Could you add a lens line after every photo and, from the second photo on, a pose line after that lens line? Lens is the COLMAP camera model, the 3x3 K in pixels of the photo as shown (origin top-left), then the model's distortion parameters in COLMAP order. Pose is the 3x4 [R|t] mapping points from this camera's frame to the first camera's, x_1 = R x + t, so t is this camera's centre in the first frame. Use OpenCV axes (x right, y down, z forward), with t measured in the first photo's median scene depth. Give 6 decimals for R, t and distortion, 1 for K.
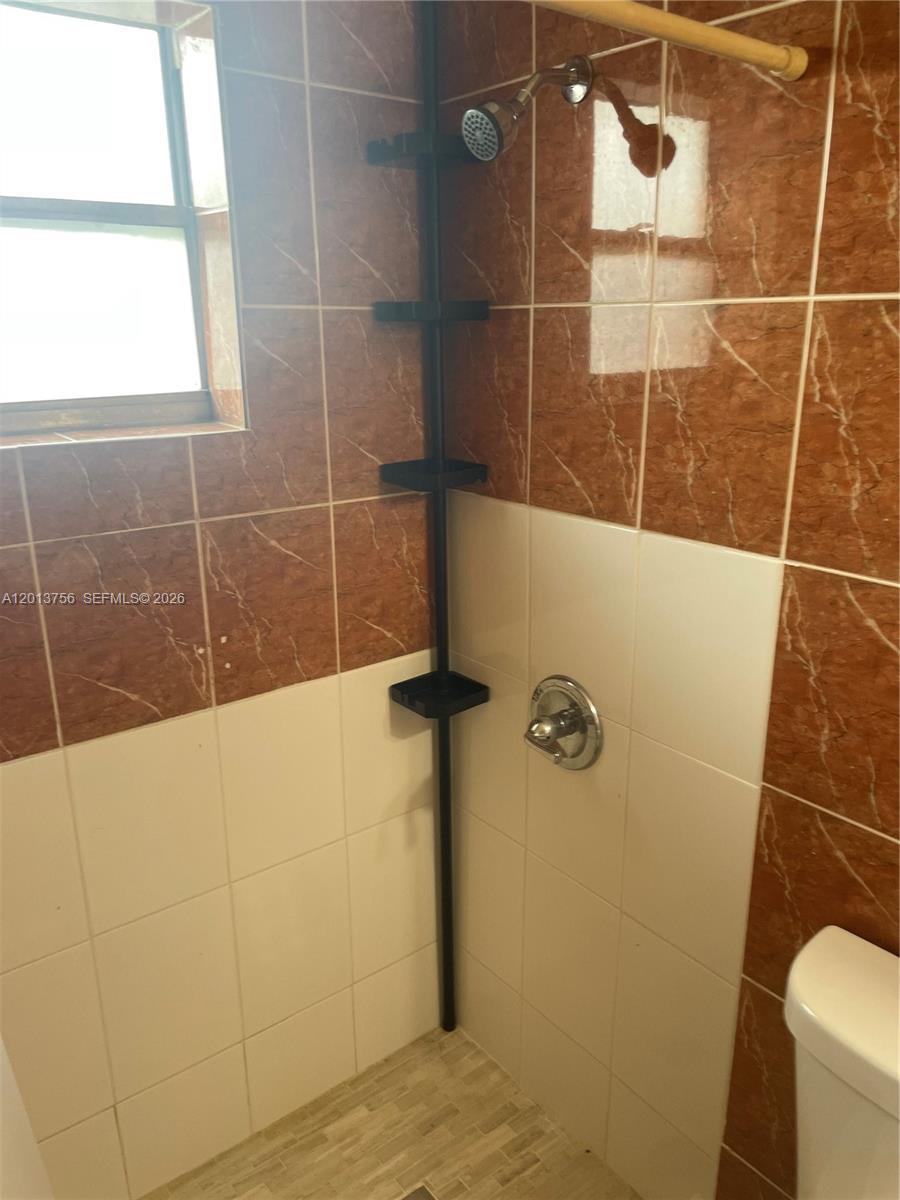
lens RADIAL K [[915.3, 0, 448.5], [0, 915.3, 612.1], [0, 0, 1]] dist [0.099790, -0.140539]
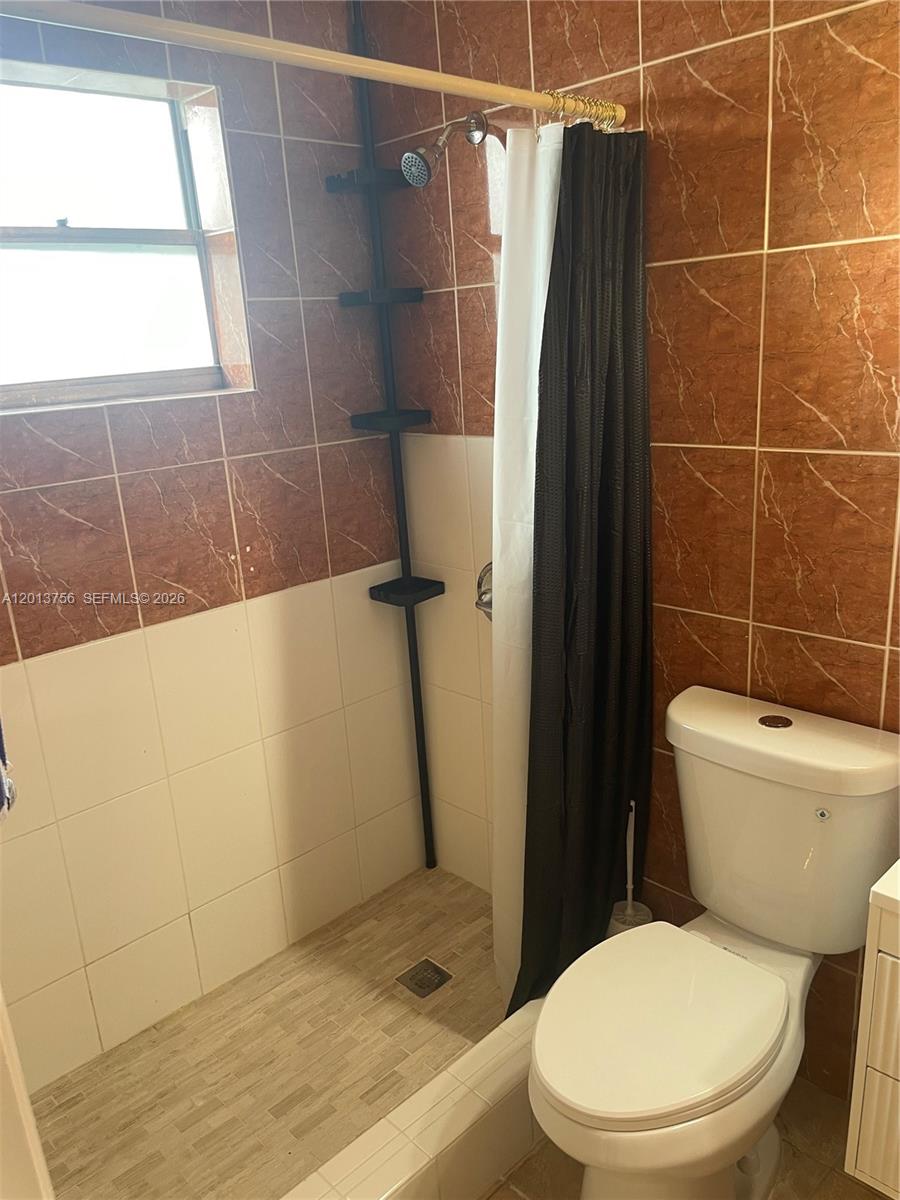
lens RADIAL K [[902.3, 0, 437.9], [0, 902.3, 605.8], [0, 0, 1]] dist [0.091164, -0.125644]
pose [[0.993445, -0.083133, 0.078460, -0.080246], [0.084486, 0.996325, -0.014083, 0.155264], [-0.077001, 0.020619, 0.996818, -0.338814]]
